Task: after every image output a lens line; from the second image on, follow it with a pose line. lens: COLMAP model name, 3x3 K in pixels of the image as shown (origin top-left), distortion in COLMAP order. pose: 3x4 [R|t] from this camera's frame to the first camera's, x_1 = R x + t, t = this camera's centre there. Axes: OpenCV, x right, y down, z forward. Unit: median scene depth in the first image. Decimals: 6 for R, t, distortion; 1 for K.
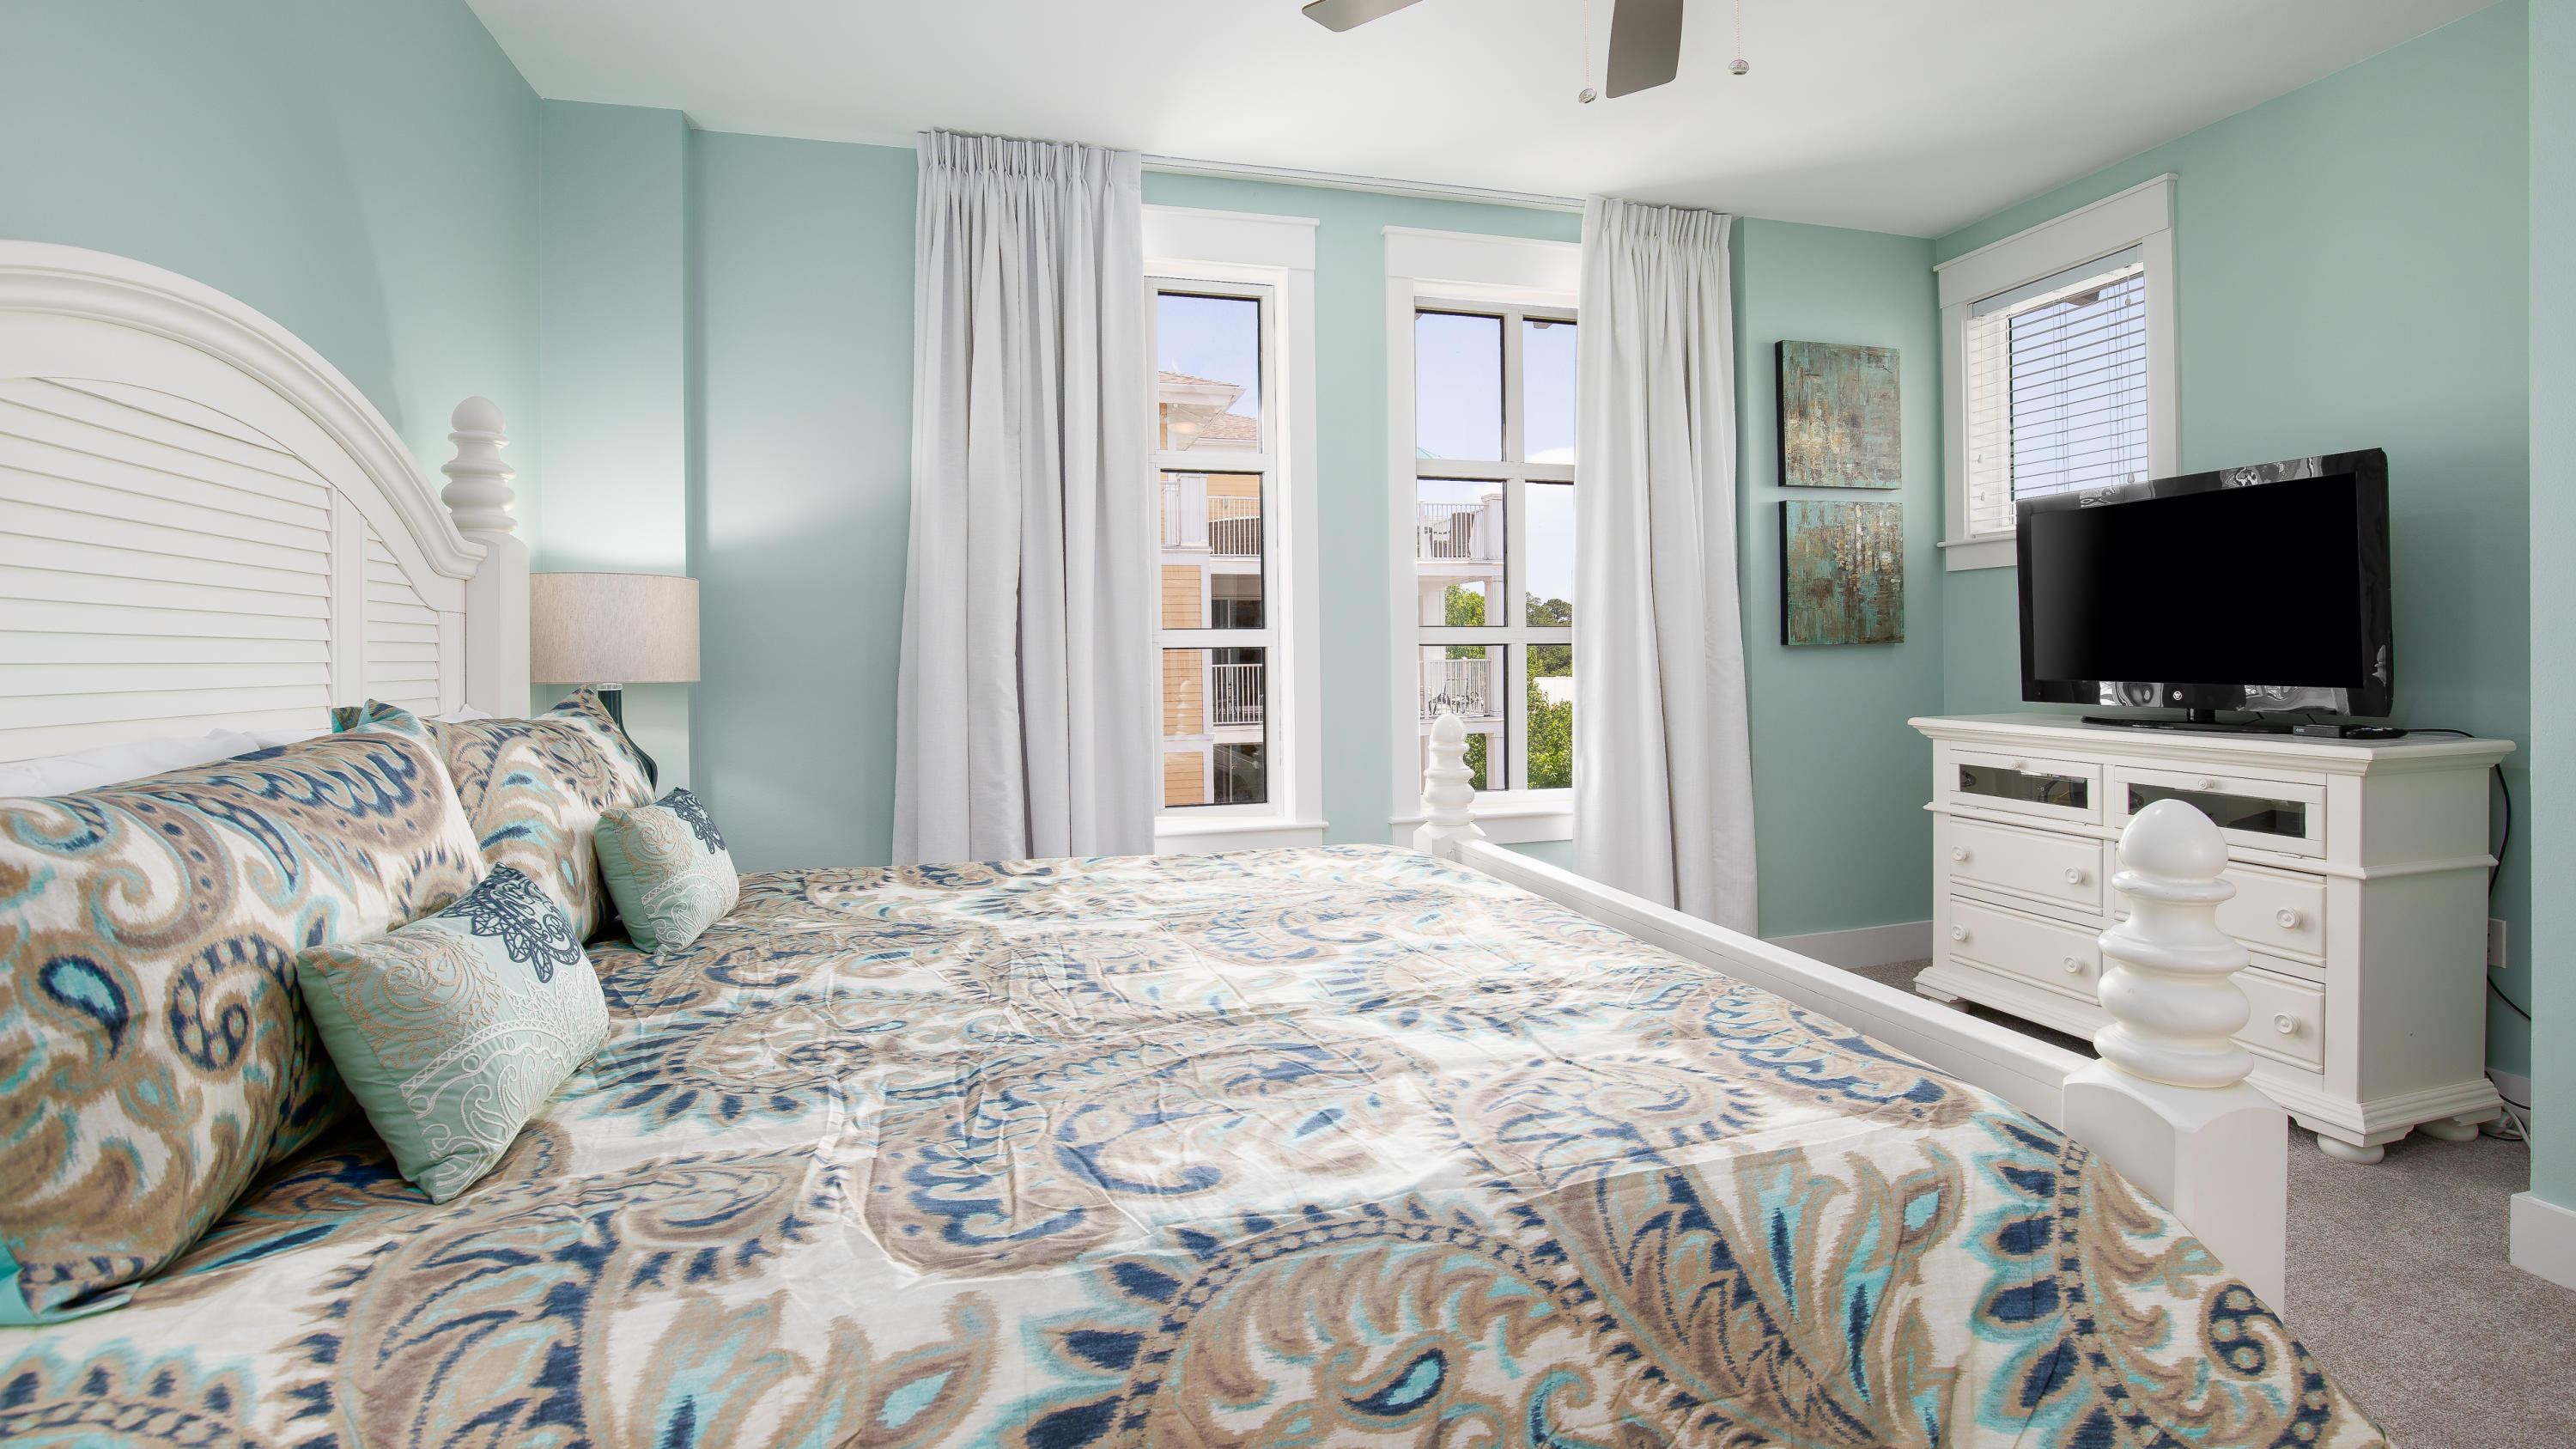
lens RADIAL K [[1171.2, 0, 1288.6], [0, 1171.2, 640.7], [0, 0, 1]] dist [-0.027678, 0.001543]
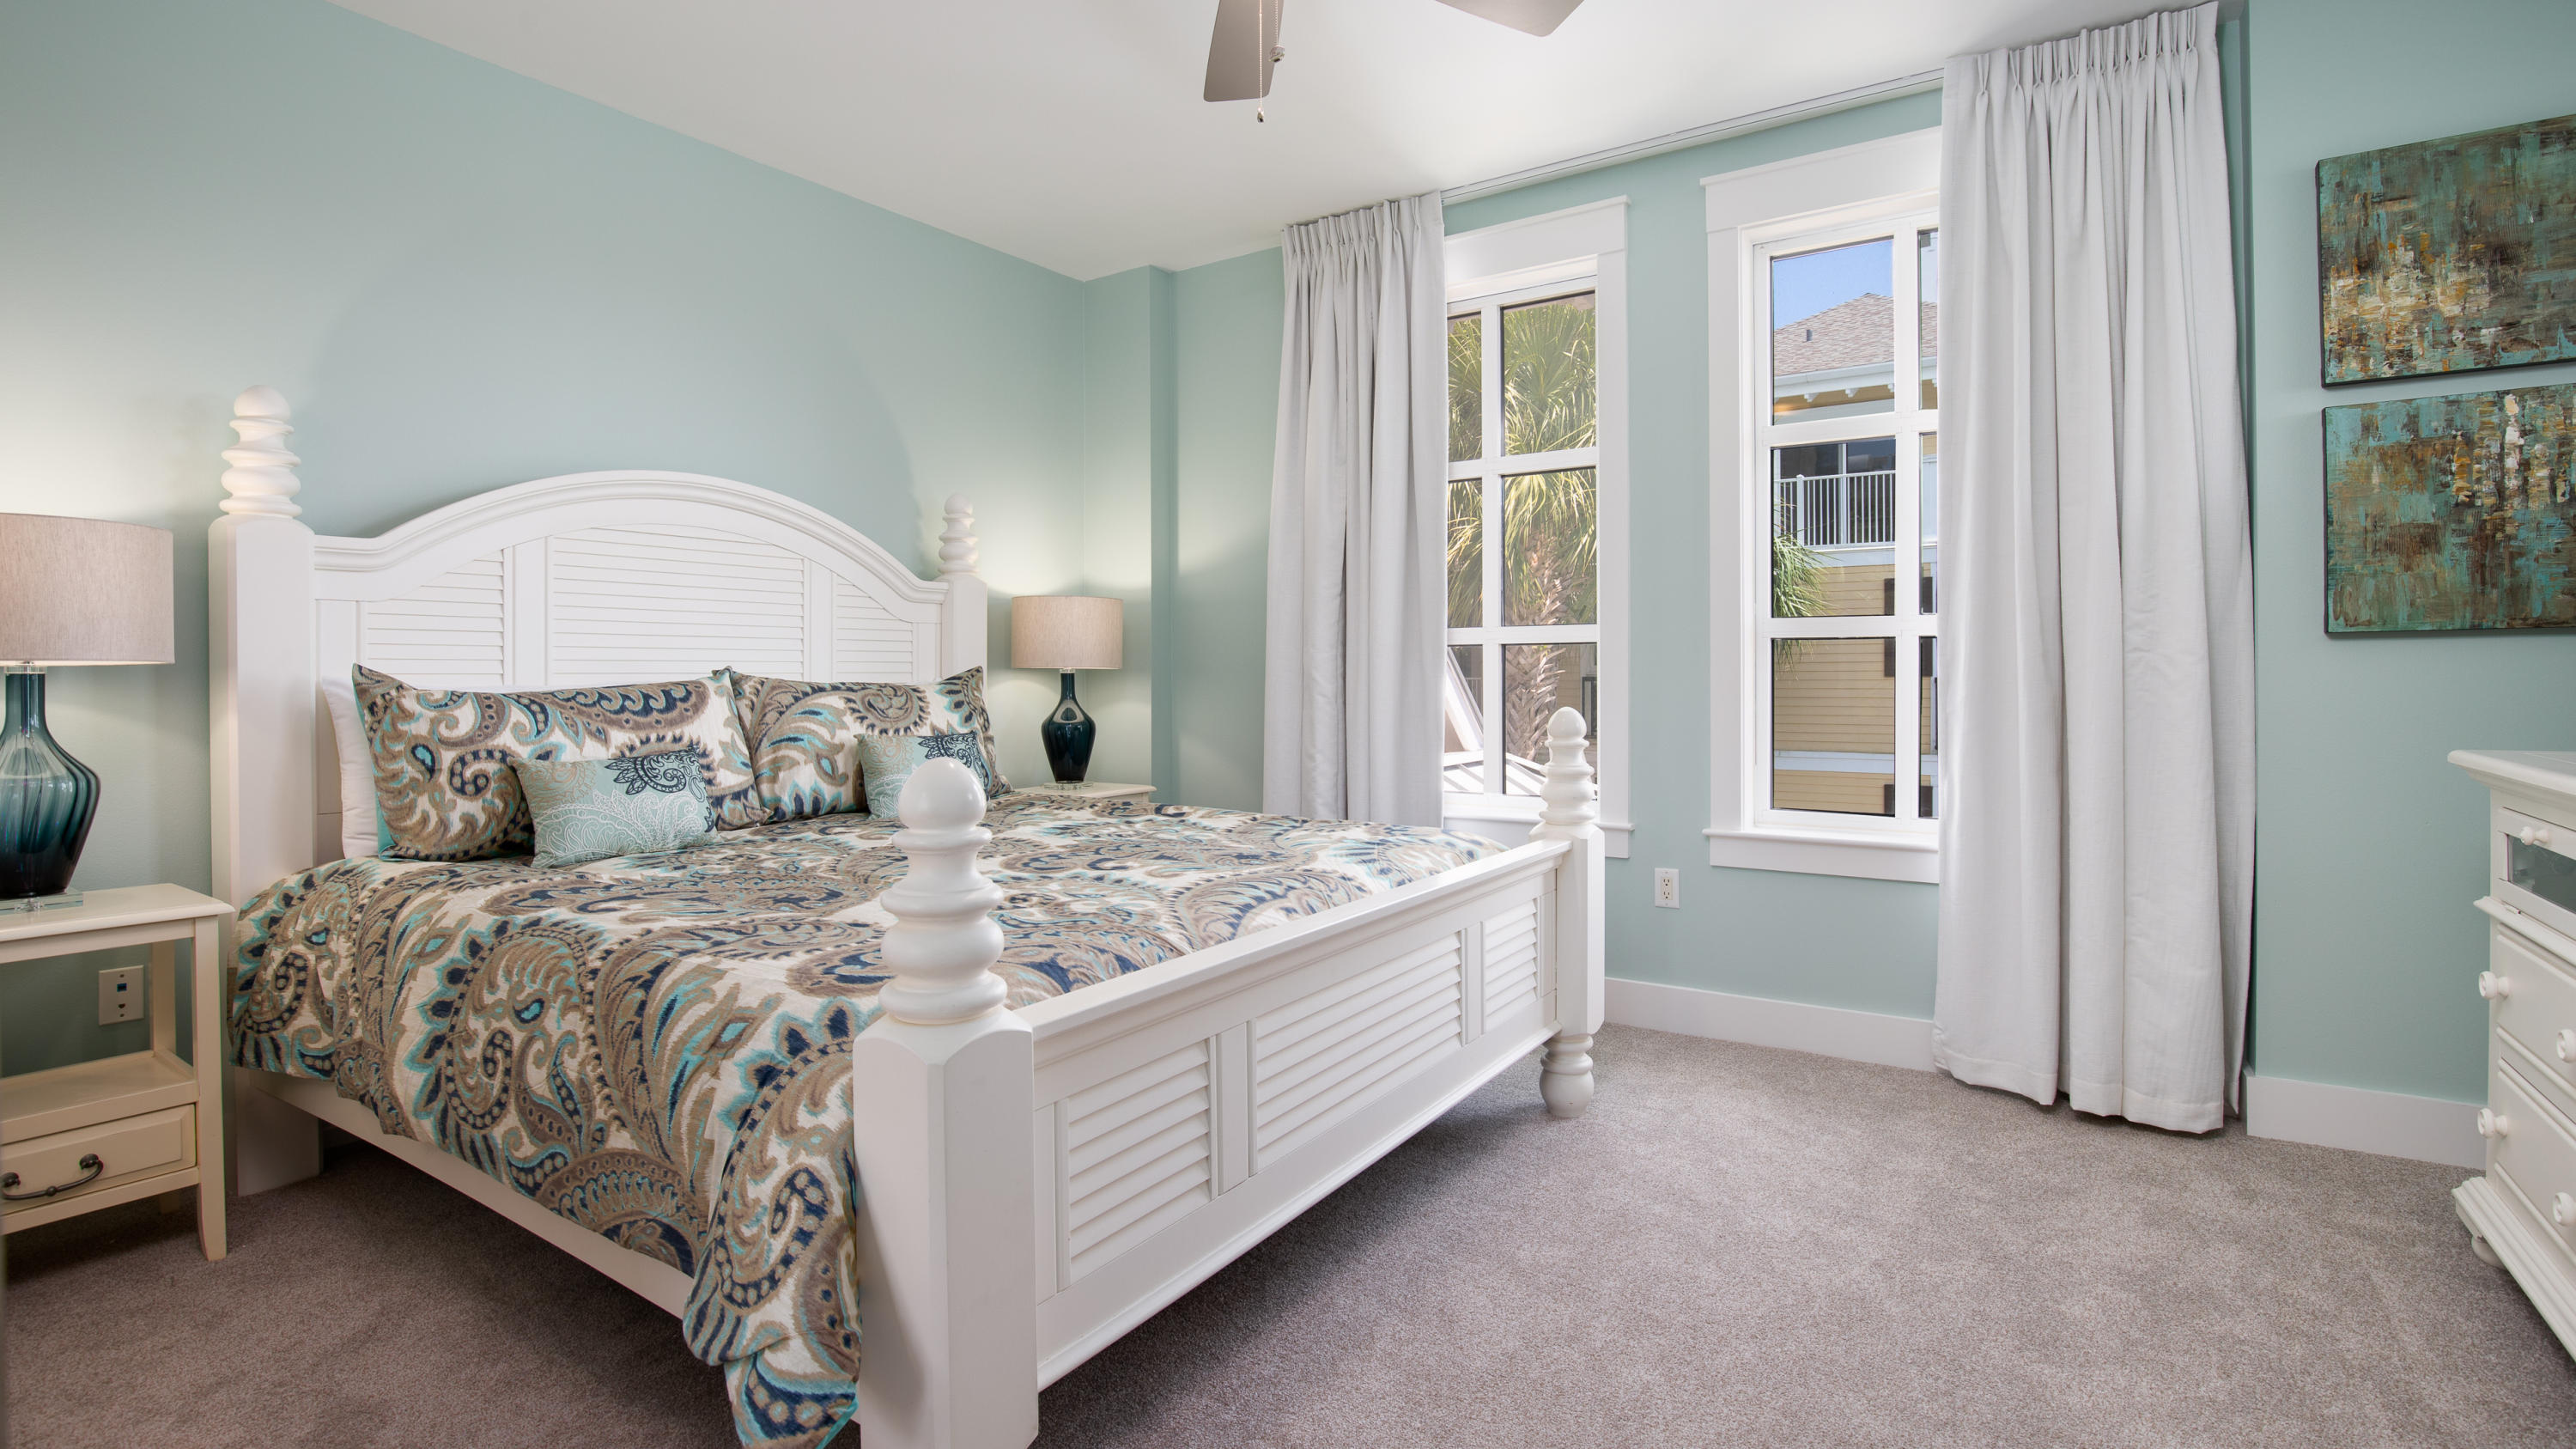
lens RADIAL K [[1185.0, 0, 1306.2], [0, 1185.0, 644.1], [0, 0, 1]] dist [-0.027517, 0.001502]
pose [[0.654802, -0.007748, -0.755760, 2.056600], [0.004587, 0.999970, -0.006277, 0.043240], [0.755786, 0.000643, 0.654818, 0.598587]]
